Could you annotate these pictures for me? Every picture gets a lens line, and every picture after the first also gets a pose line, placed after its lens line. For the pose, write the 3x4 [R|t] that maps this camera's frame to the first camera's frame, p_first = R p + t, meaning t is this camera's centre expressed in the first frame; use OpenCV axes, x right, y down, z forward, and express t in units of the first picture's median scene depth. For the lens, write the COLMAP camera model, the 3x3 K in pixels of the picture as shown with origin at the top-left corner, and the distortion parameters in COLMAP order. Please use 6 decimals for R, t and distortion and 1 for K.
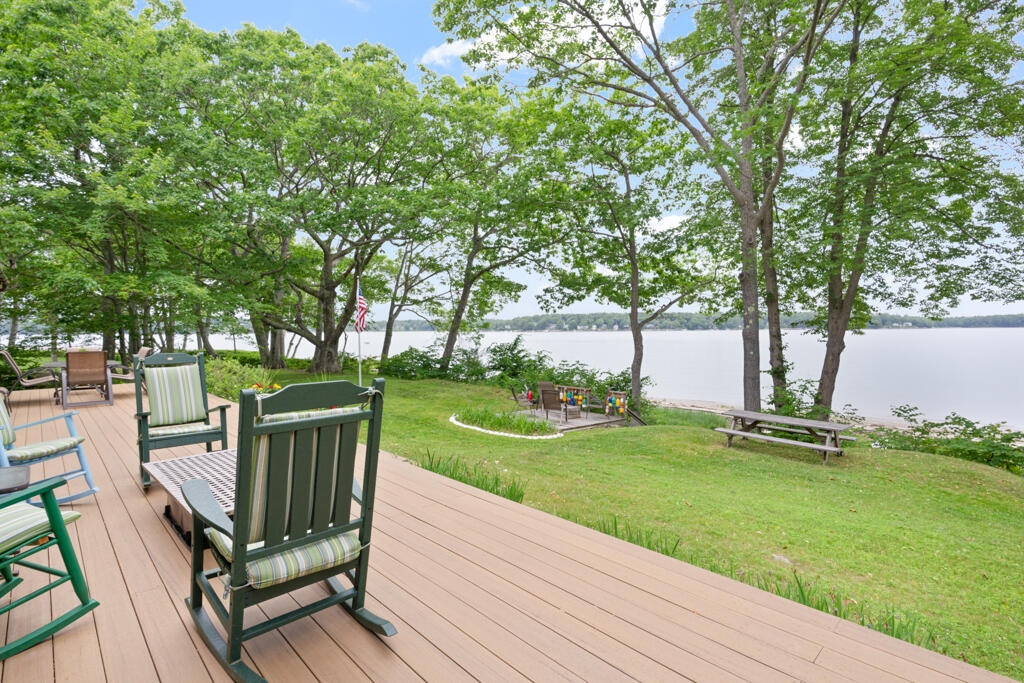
lens RADIAL K [[495.2, 0, 503.4], [0, 495.2, 342.8], [0, 0, 1]] dist [0.005480, -0.002288]
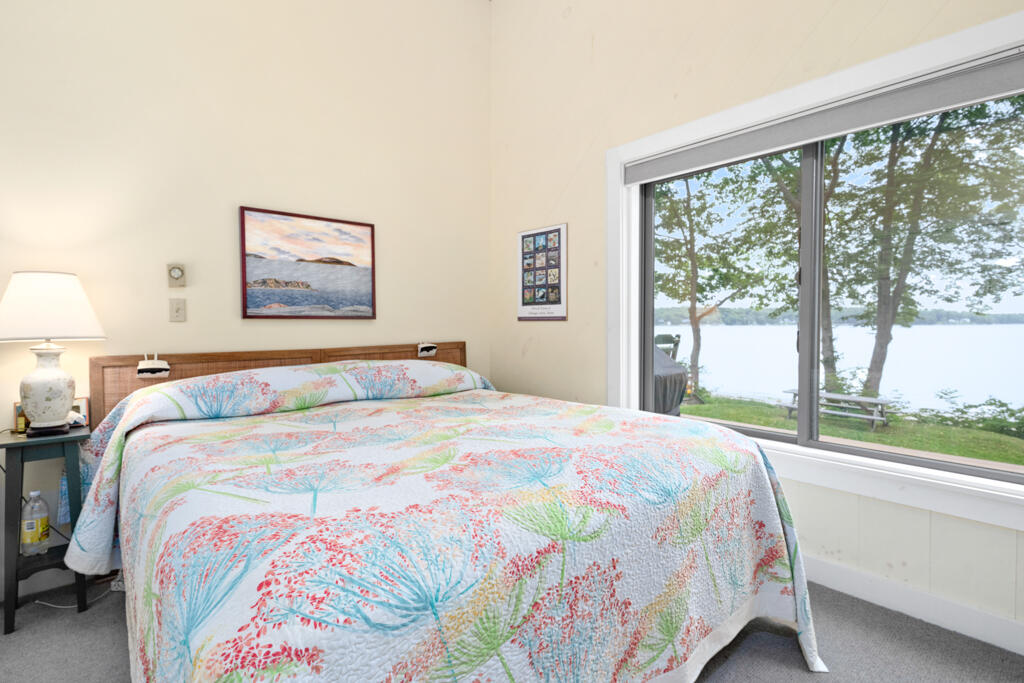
lens RADIAL K [[495.2, 0, 505.4], [0, 495.2, 341.3], [0, 0, 1]] dist [0.005480, -0.002288]
pose [[0.998025, 0.006810, -0.062442, -0.094764], [-0.006287, 0.999943, 0.008573, 0.009018], [0.062497, -0.008164, 0.998012, -0.144777]]
